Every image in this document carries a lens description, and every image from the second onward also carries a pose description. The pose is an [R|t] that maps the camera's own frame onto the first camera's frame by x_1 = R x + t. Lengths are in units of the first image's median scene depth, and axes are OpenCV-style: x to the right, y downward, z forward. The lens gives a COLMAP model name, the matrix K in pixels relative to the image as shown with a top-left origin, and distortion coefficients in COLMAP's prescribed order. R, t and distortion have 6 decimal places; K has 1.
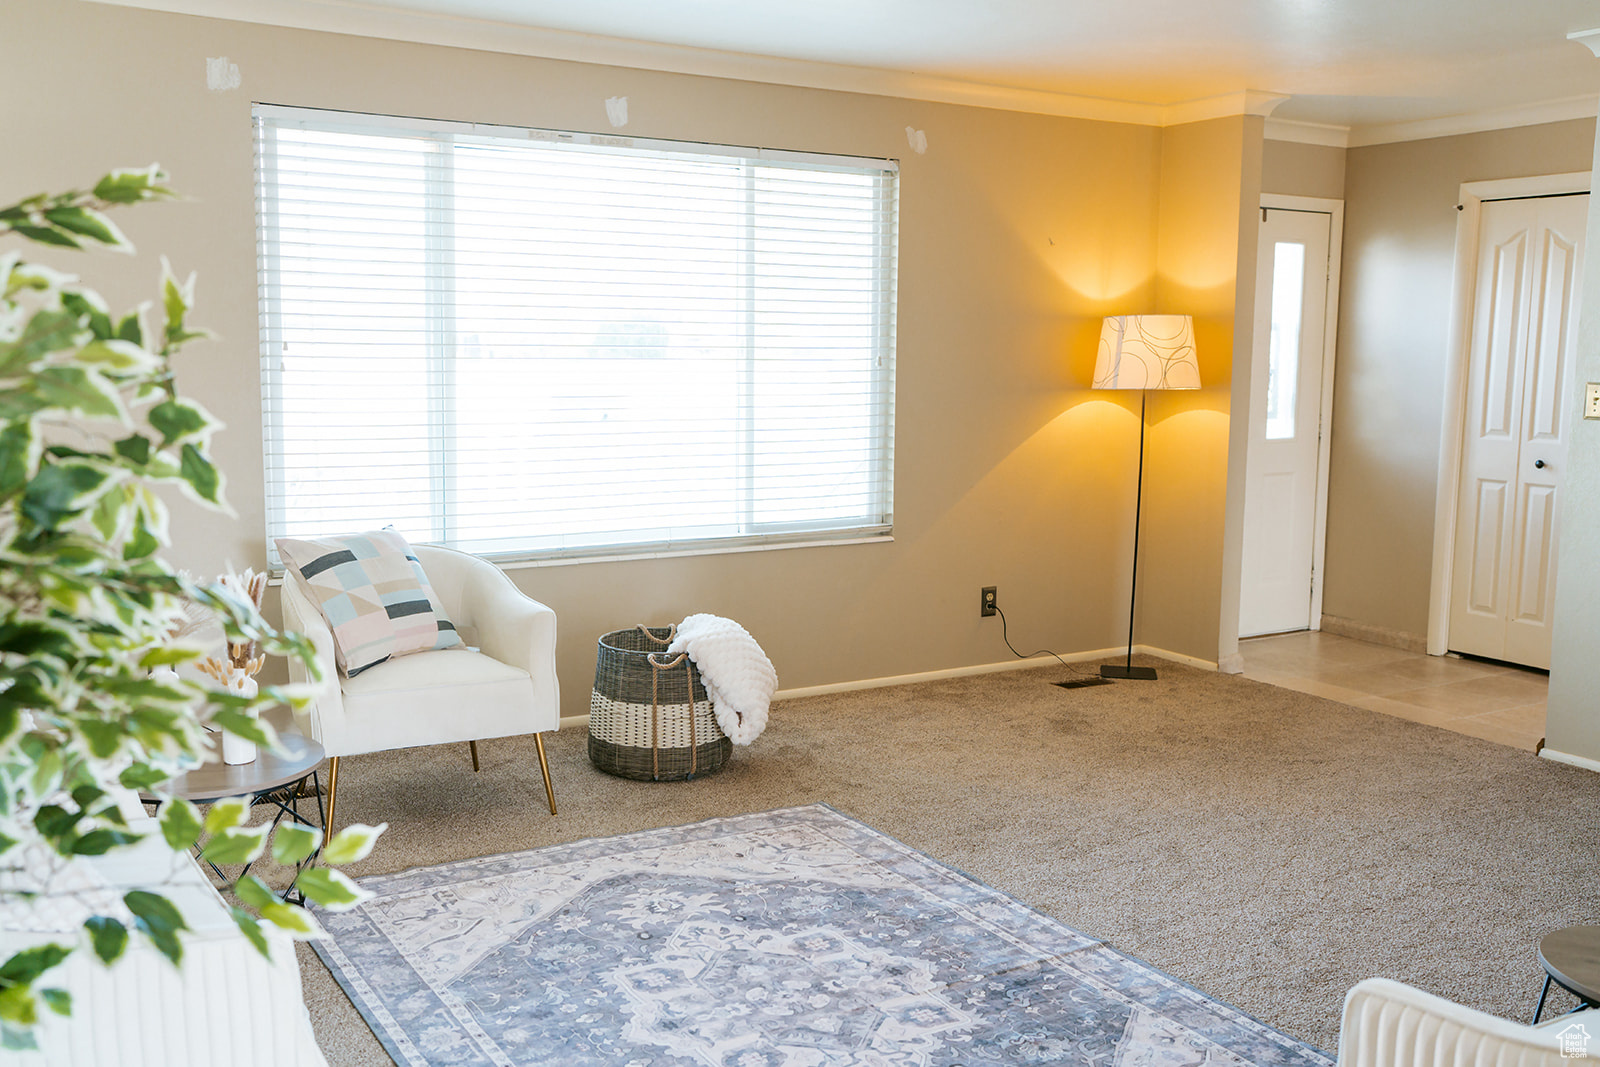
lens RADIAL K [[1524.9, 0, 814.2], [0, 1524.9, 530.3], [0, 0, 1]] dist [0.006409, 0.000000]
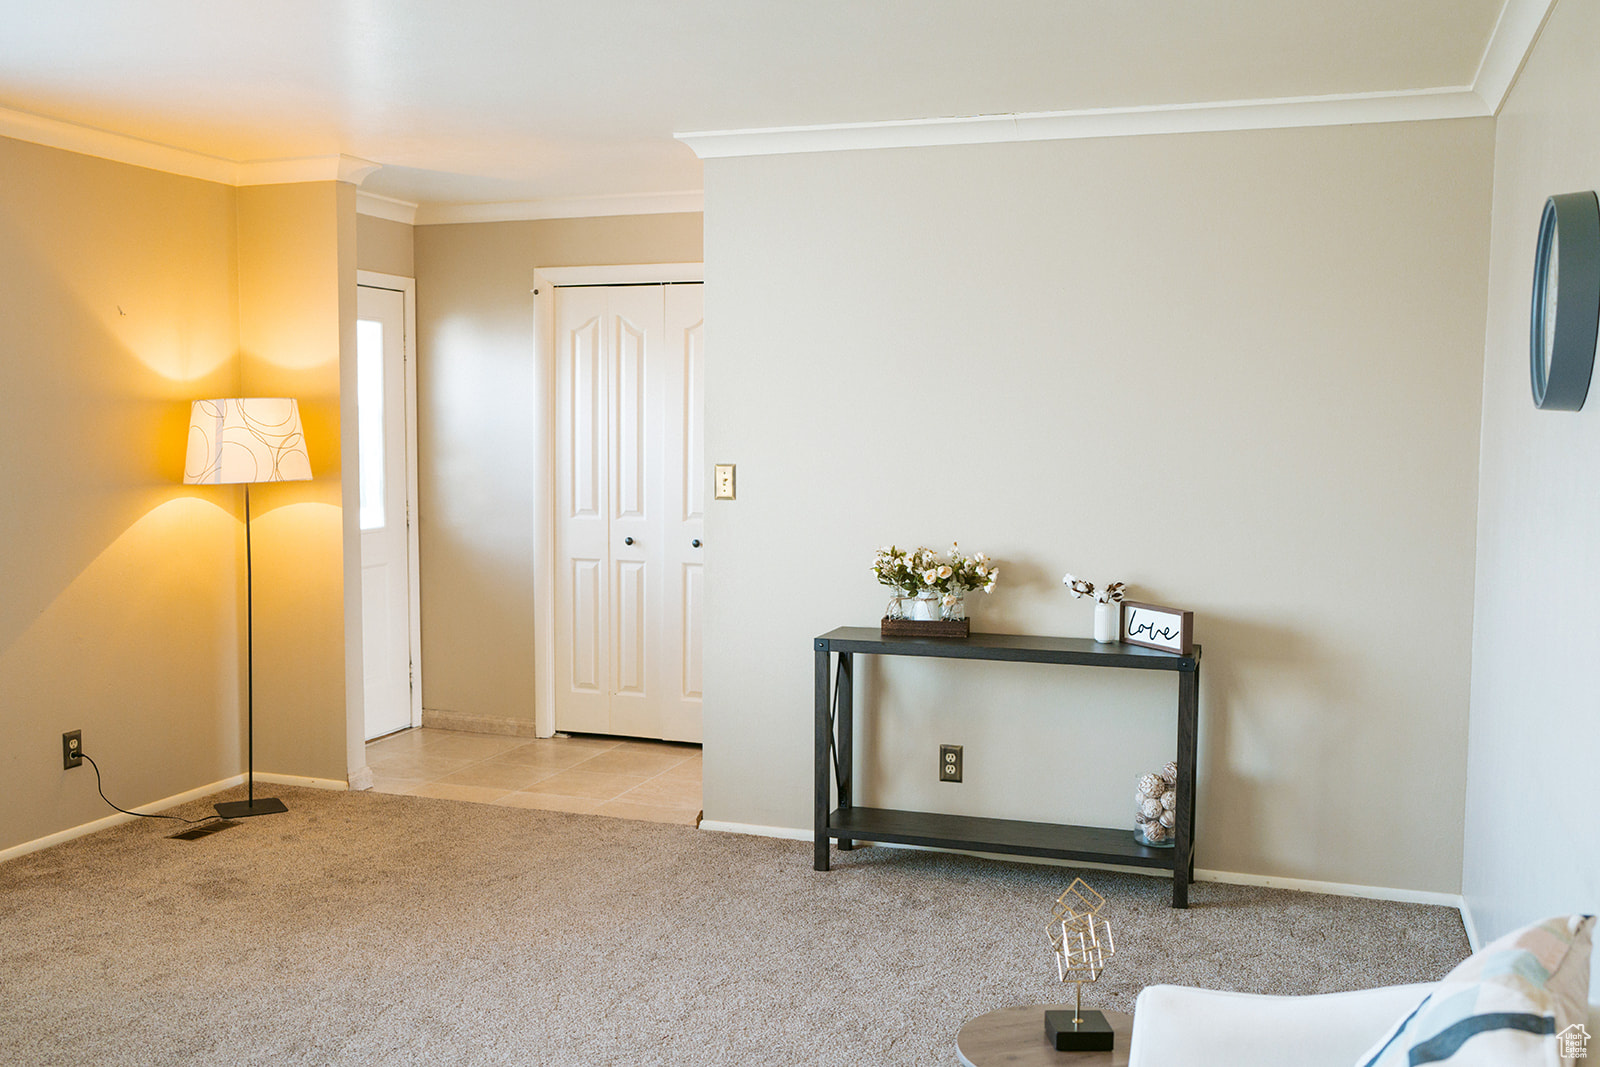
lens RADIAL K [[1524.9, 0, 790.0], [0, 1524.9, 536.9], [0, 0, 1]] dist [0.006409, 0.000000]
pose [[0.783183, -0.055892, 0.619274, -0.082943], [0.082997, 0.996436, -0.015032, -0.021962], [-0.616227, 0.063170, 0.785031, 0.120746]]
